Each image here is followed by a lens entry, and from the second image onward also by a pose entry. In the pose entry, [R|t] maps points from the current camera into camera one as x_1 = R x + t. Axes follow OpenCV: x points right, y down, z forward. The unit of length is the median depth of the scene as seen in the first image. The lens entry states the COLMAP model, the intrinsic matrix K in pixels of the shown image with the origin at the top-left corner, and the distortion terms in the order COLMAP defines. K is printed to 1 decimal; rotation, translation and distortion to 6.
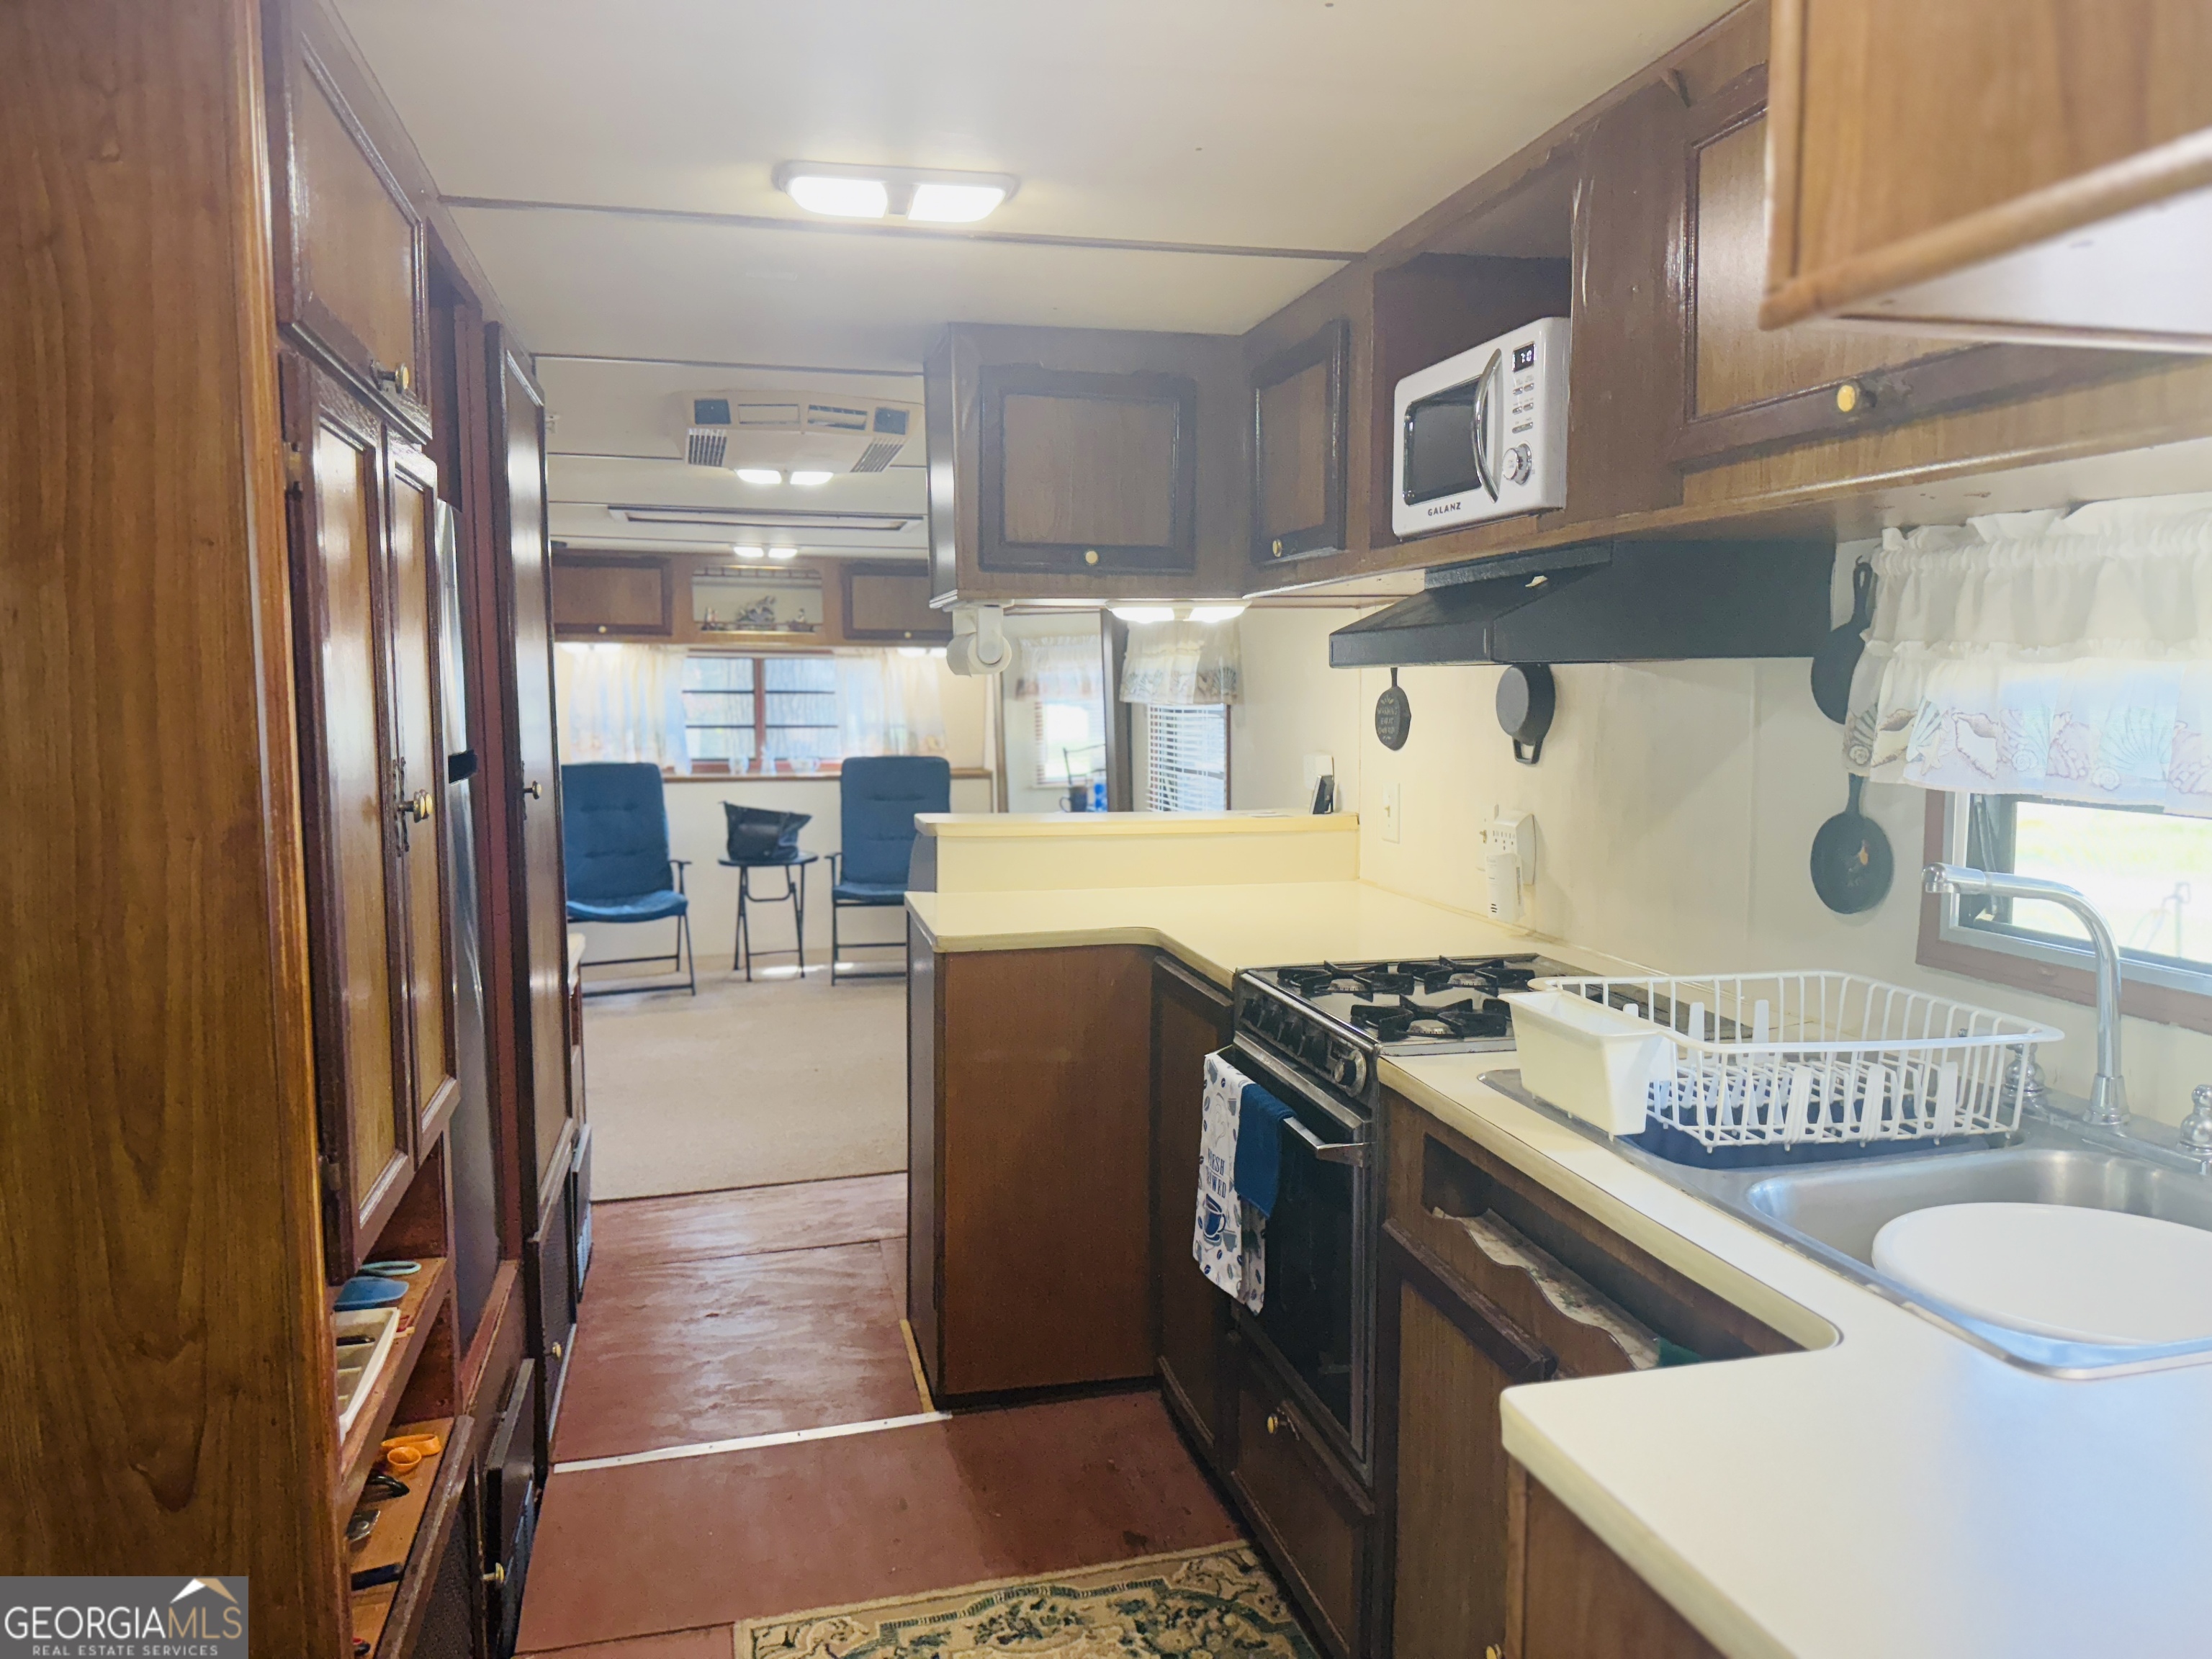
lens RADIAL K [[1575.4, 0, 1118.3], [0, 1575.4, 828.3], [0, 0, 1]] dist [0.060850, -0.072319]
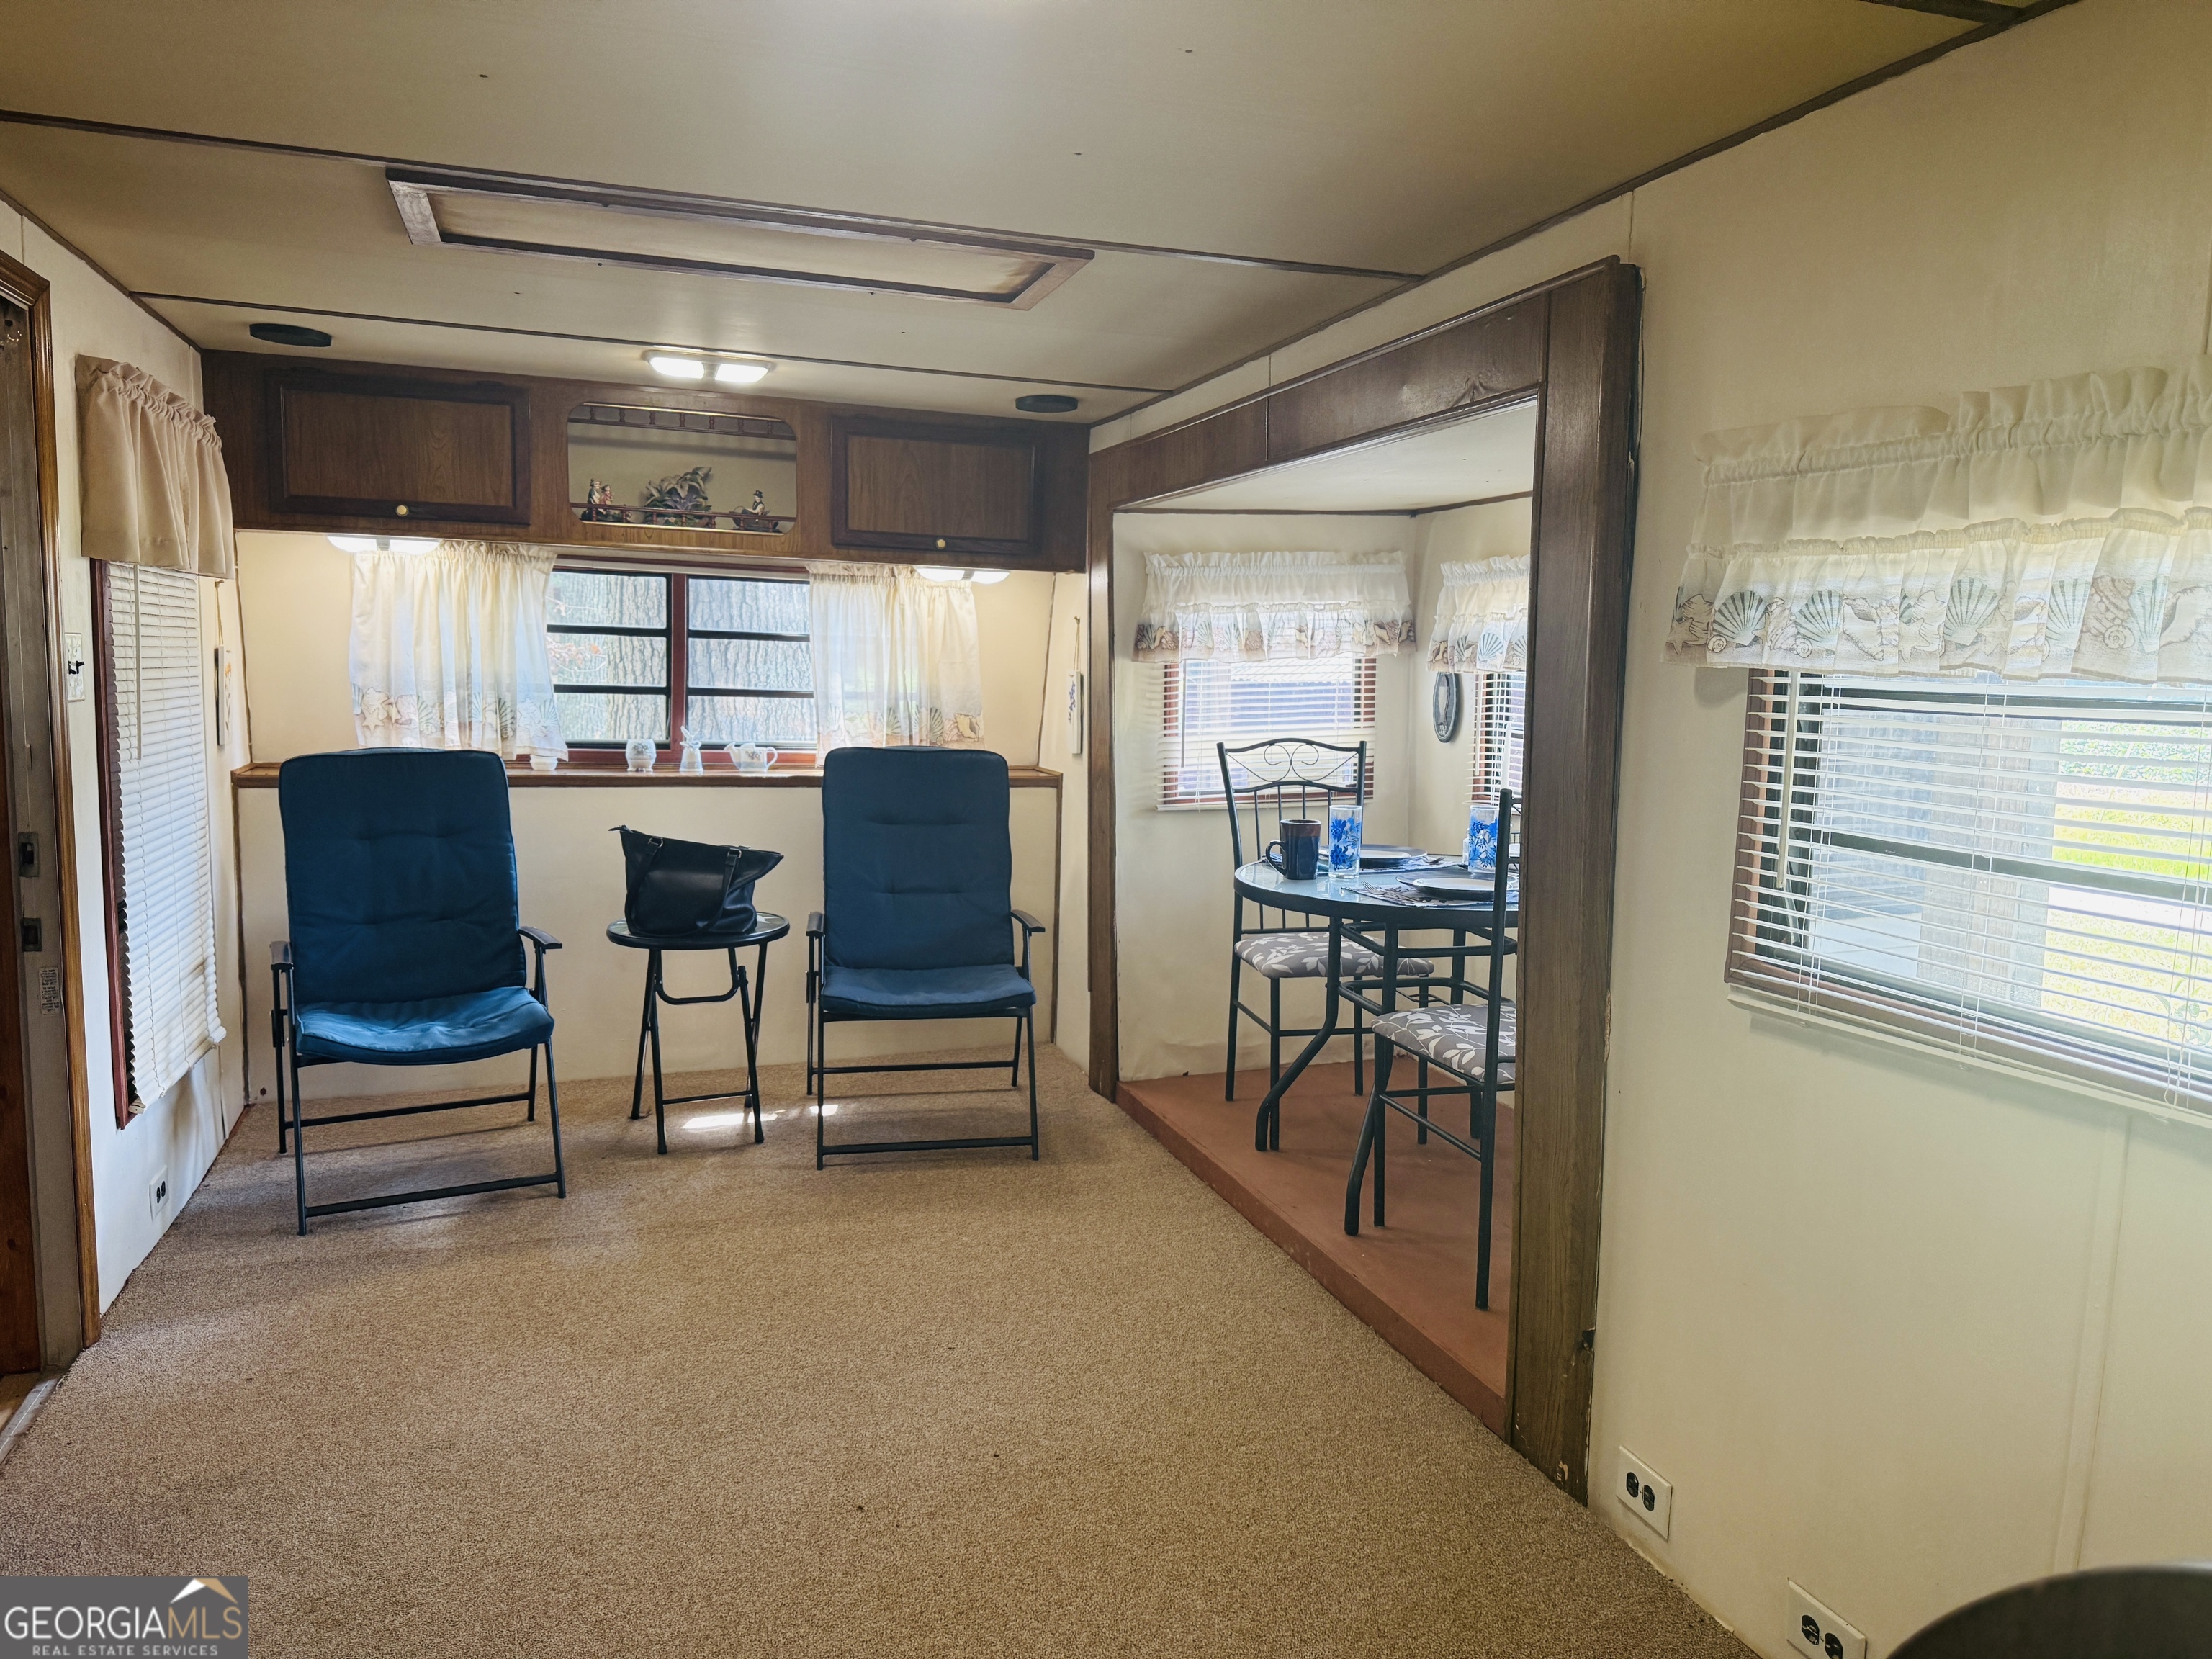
lens RADIAL K [[1575.4, 0, 1095.5], [0, 1575.4, 833.7], [0, 0, 1]] dist [0.060850, -0.072319]
pose [[0.997045, 0.021377, 0.073781, -0.120004], [-0.023281, 0.999416, 0.025033, -0.031300], [-0.073203, -0.026677, 0.996960, 0.418077]]
